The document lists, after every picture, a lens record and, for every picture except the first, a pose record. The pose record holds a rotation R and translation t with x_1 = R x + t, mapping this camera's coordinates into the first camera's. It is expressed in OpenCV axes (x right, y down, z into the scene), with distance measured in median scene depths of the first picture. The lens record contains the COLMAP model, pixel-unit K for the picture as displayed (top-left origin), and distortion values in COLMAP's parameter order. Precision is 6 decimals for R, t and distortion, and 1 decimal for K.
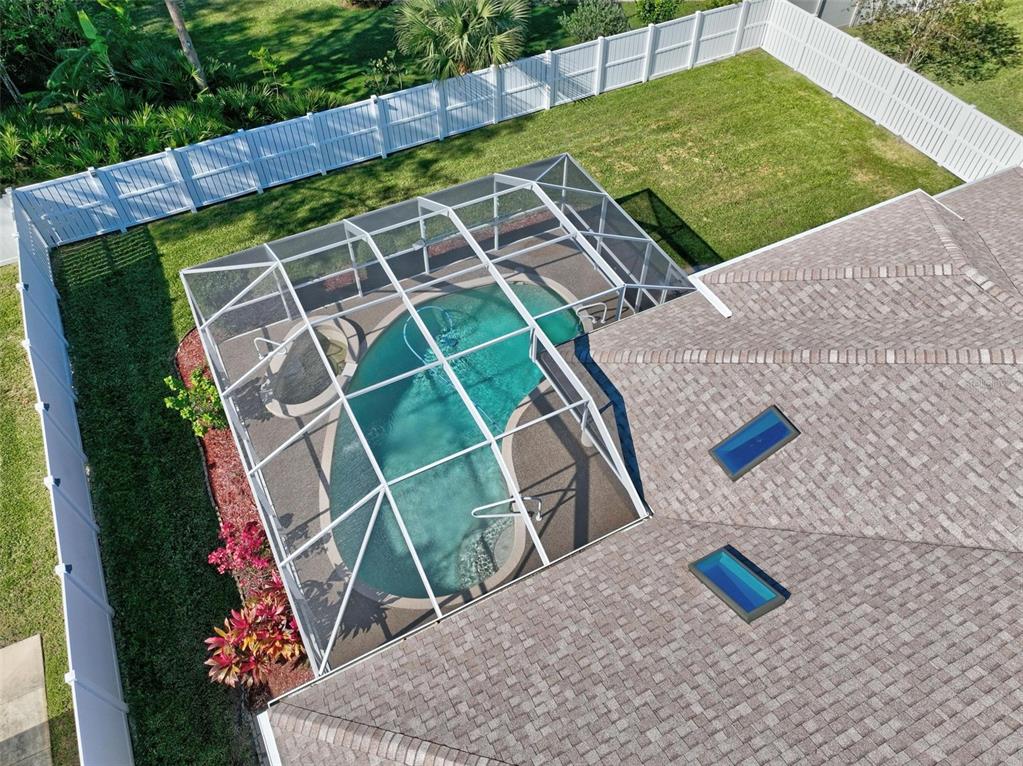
lens RADIAL K [[720.7, 0, 511.5], [0, 720.7, 385.1], [0, 0, 1]] dist [-0.006898, 0.026781]
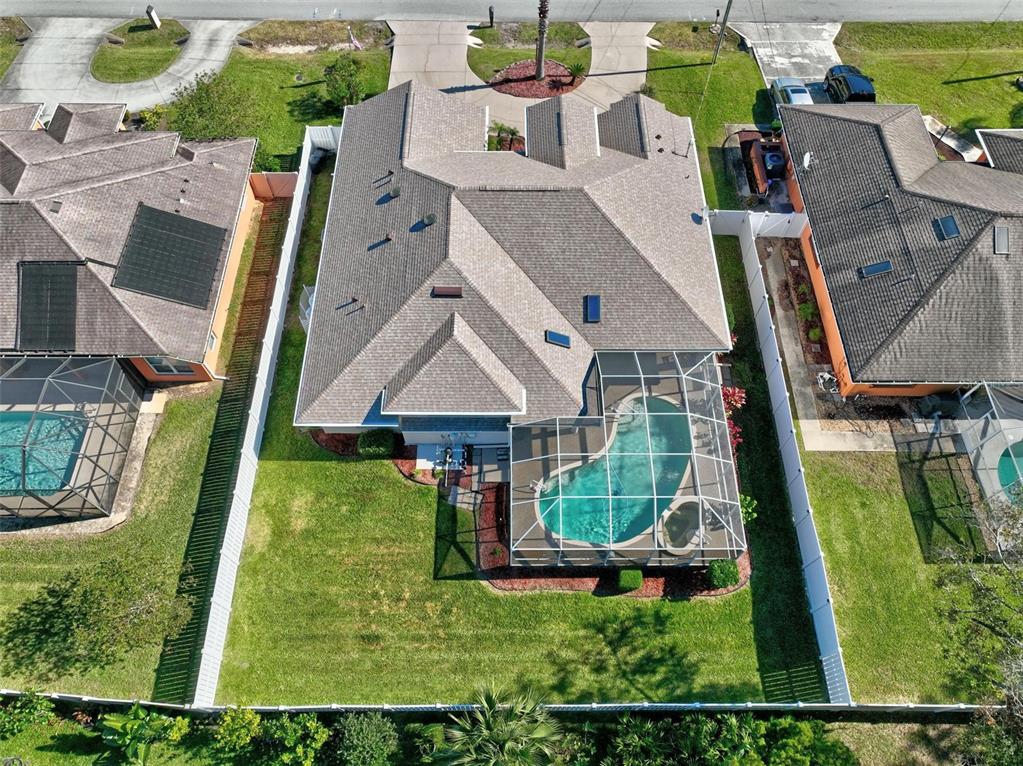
lens RADIAL K [[720.7, 0, 511.5], [0, 720.7, 385.1], [0, 0, 1]] dist [-0.006898, 0.026781]
pose [[-0.888511, -0.406023, 0.213760, -0.111586], [0.349852, -0.298008, 0.888141, -1.554815], [-0.296903, 0.863908, 0.406832, 0.029086]]
